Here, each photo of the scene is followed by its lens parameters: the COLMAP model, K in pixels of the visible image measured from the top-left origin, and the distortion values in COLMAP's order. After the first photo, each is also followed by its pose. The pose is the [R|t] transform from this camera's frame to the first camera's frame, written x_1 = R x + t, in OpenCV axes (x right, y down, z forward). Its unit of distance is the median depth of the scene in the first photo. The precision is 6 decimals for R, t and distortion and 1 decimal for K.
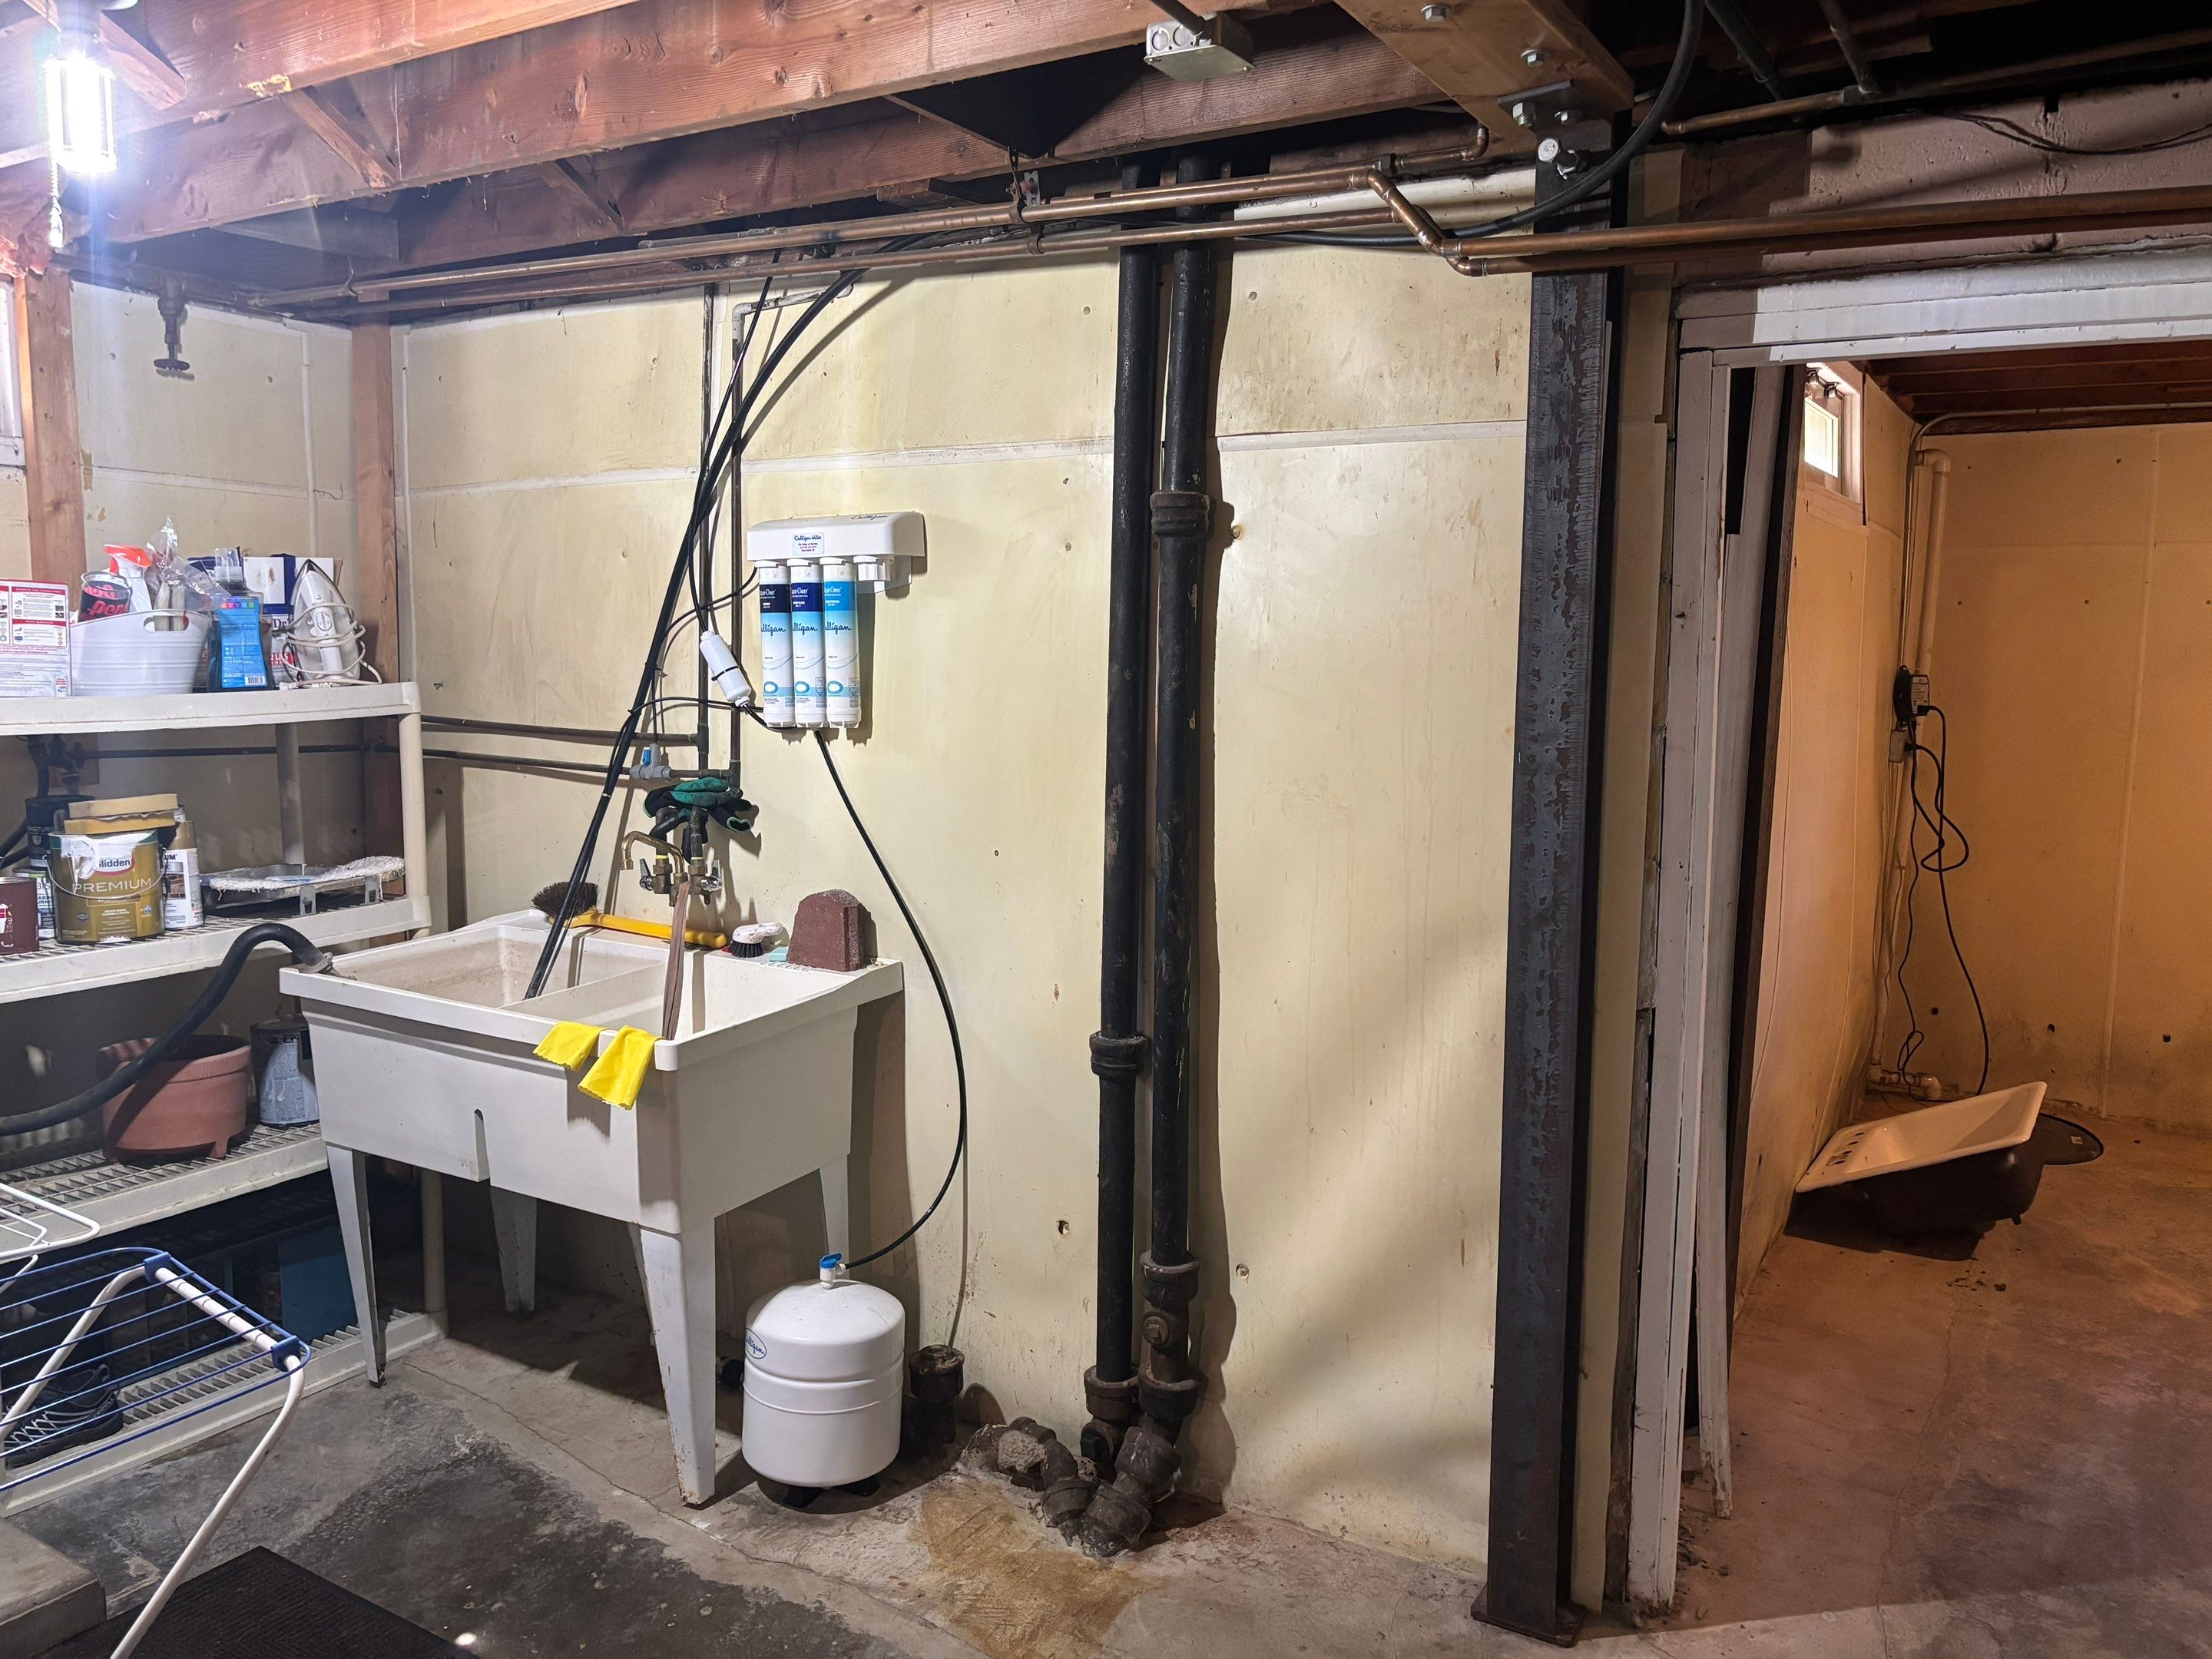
lens RADIAL K [[1634.8, 0, 1112.0], [0, 1634.8, 811.5], [0, 0, 1]] dist [0.038061, -0.040783]
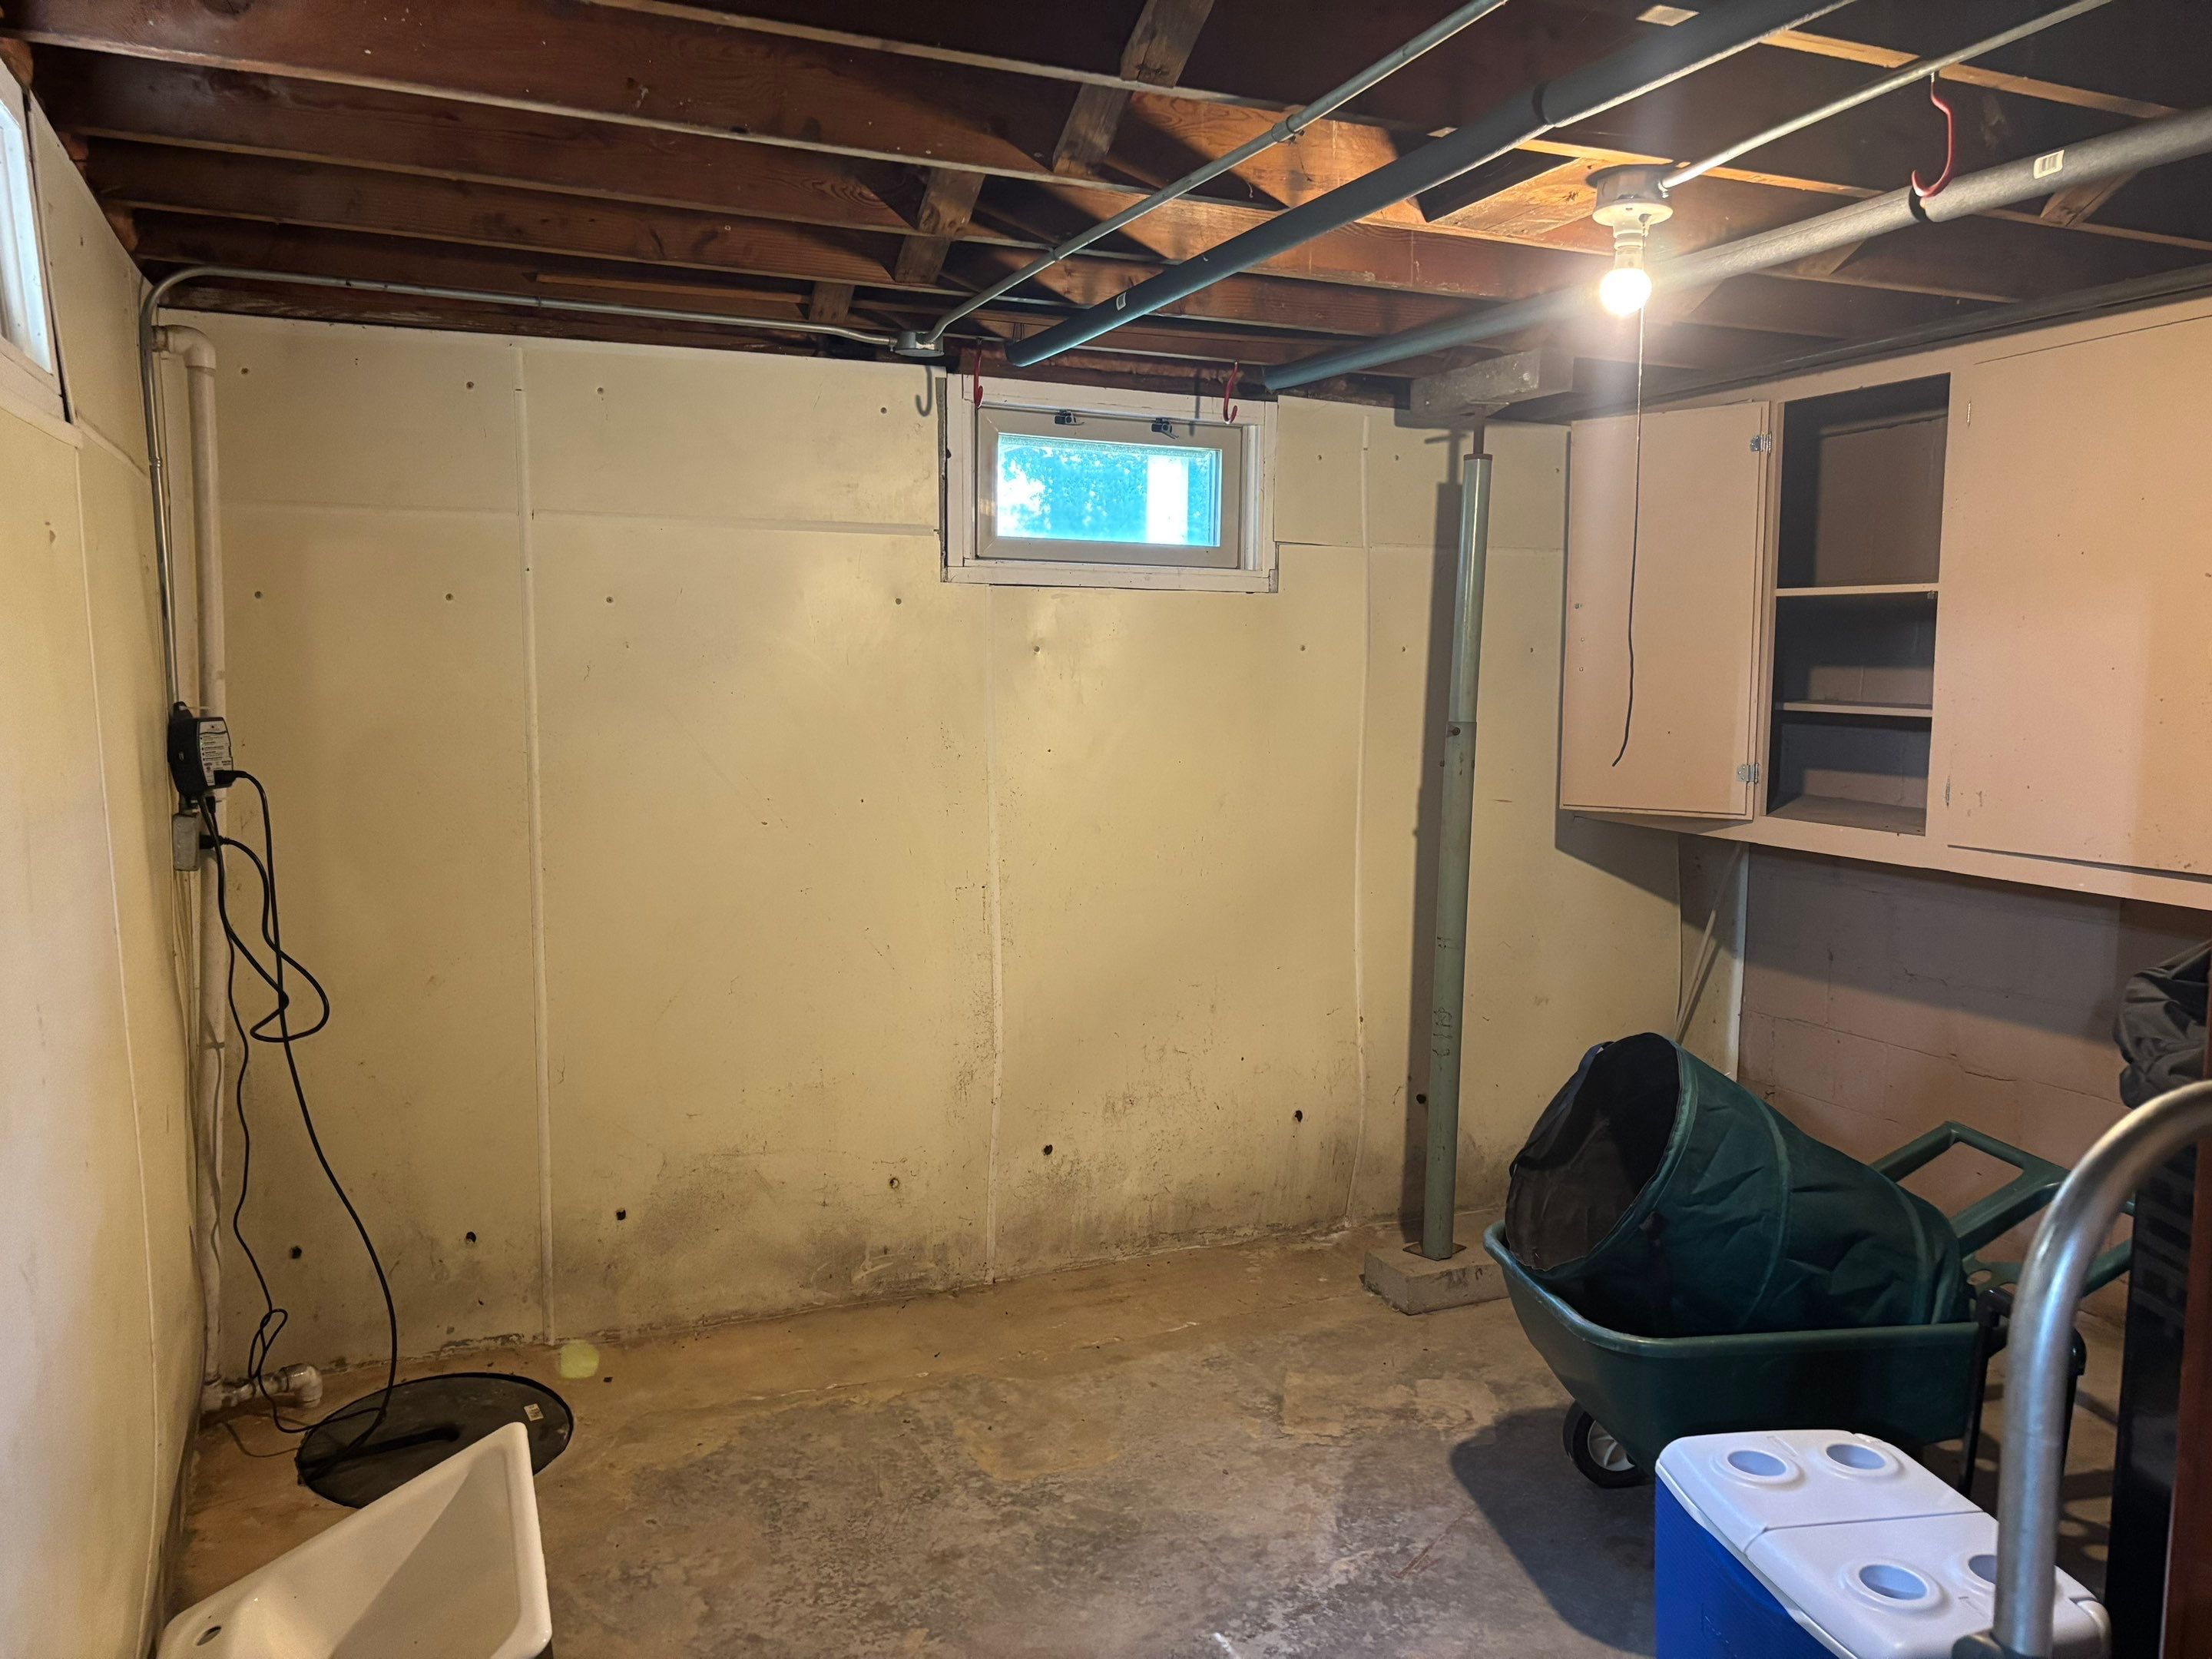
lens RADIAL K [[1684.6, 0, 1106.0], [0, 1684.6, 829.5], [0, 0, 1]] dist [0.001331, 0.040482]
pose [[0.576137, -0.096185, 0.811674, 0.327757], [0.091646, 0.994392, 0.052786, -0.083080], [-0.812199, 0.043975, 0.581721, 0.707103]]
